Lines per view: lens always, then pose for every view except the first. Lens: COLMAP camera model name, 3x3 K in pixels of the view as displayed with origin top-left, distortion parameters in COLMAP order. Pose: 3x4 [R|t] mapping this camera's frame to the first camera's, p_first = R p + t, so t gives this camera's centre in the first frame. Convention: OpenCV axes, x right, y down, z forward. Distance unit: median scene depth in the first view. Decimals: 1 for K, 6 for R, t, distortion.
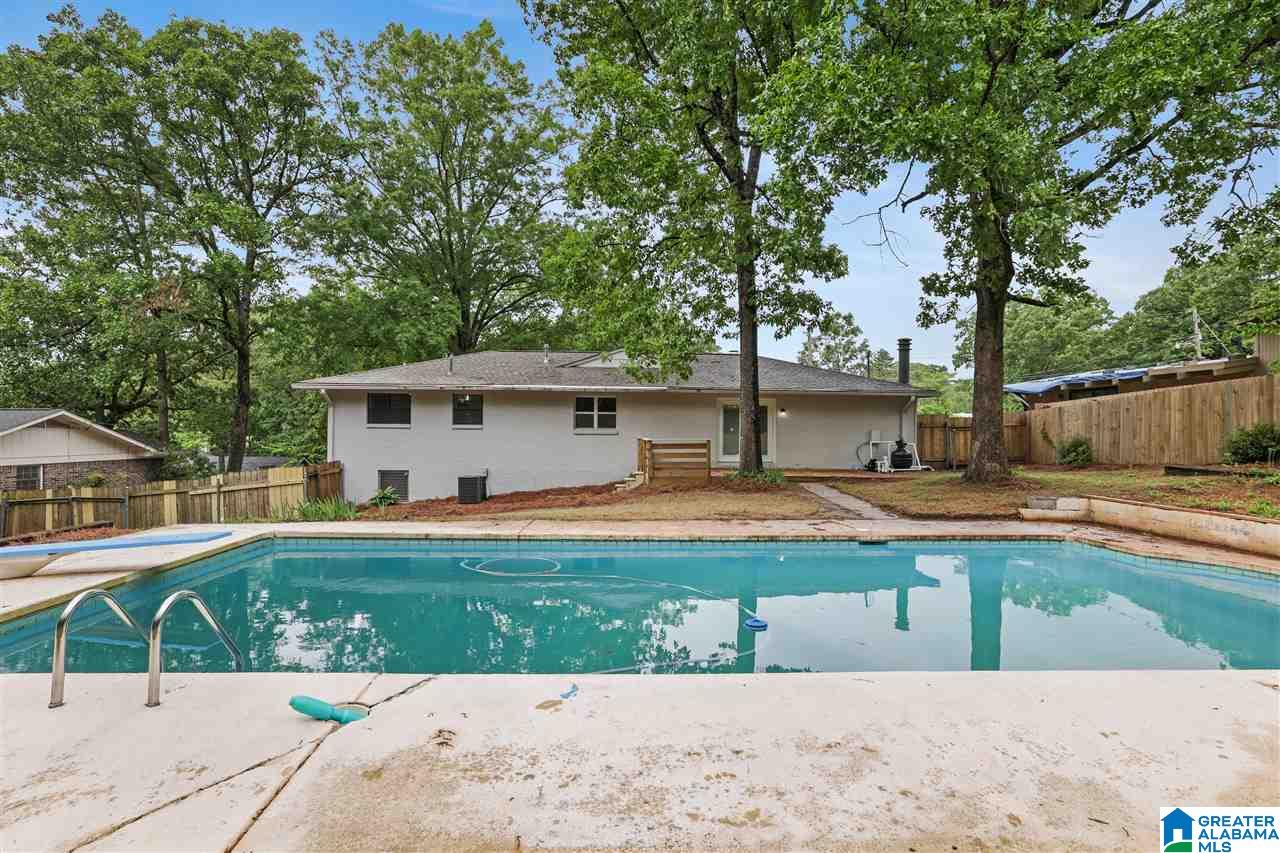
lens RADIAL K [[661.8, 0, 640.0], [0, 661.8, 426.5], [0, 0, 1]] dist [-0.003852, -0.000419]
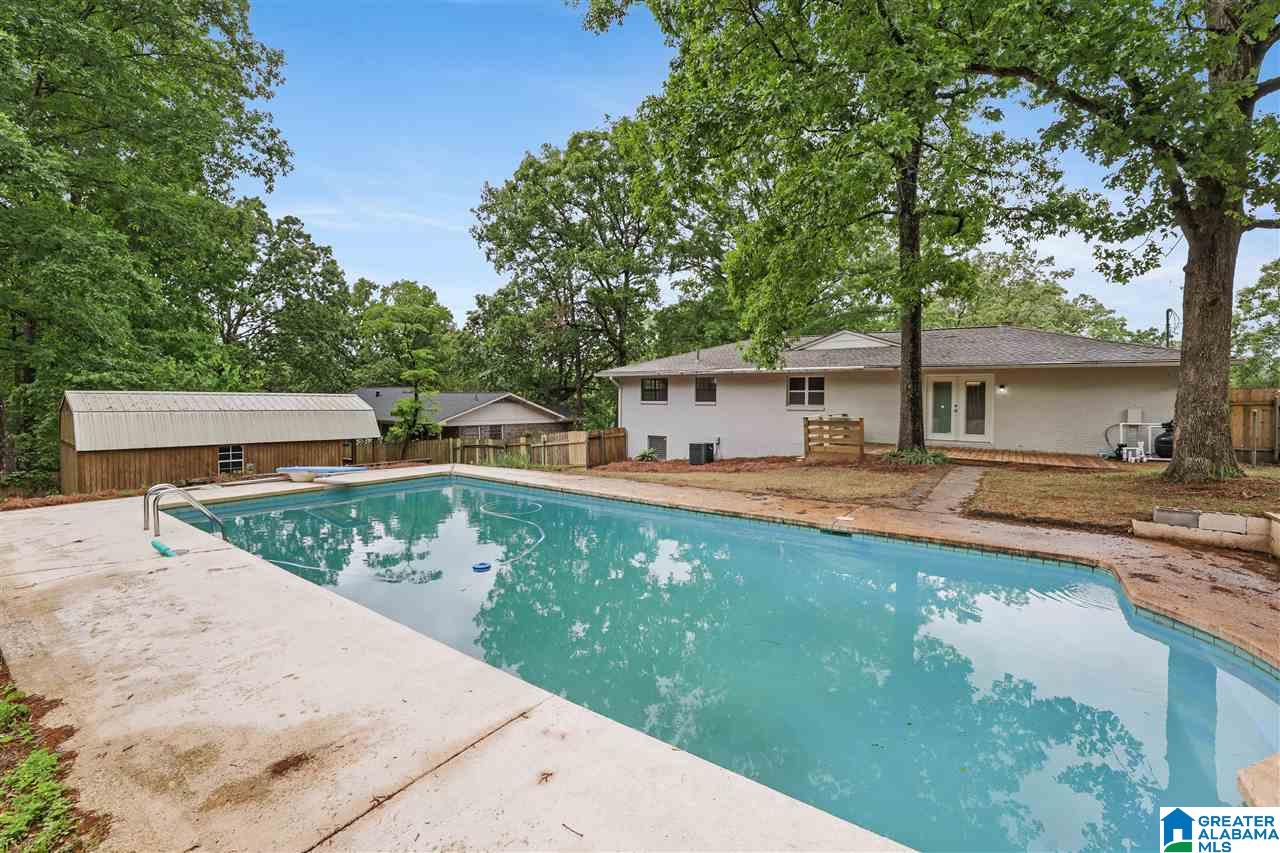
lens RADIAL K [[555.9, 0, 640.1], [0, 555.9, 410.6], [0, 0, 1]] dist [-0.020498, 0.000593]
pose [[0.781135, 0.010881, -0.624267, 0.304175], [0.001771, 0.999806, 0.019642, -0.006925], [0.624360, -0.016448, 0.780964, 0.102572]]
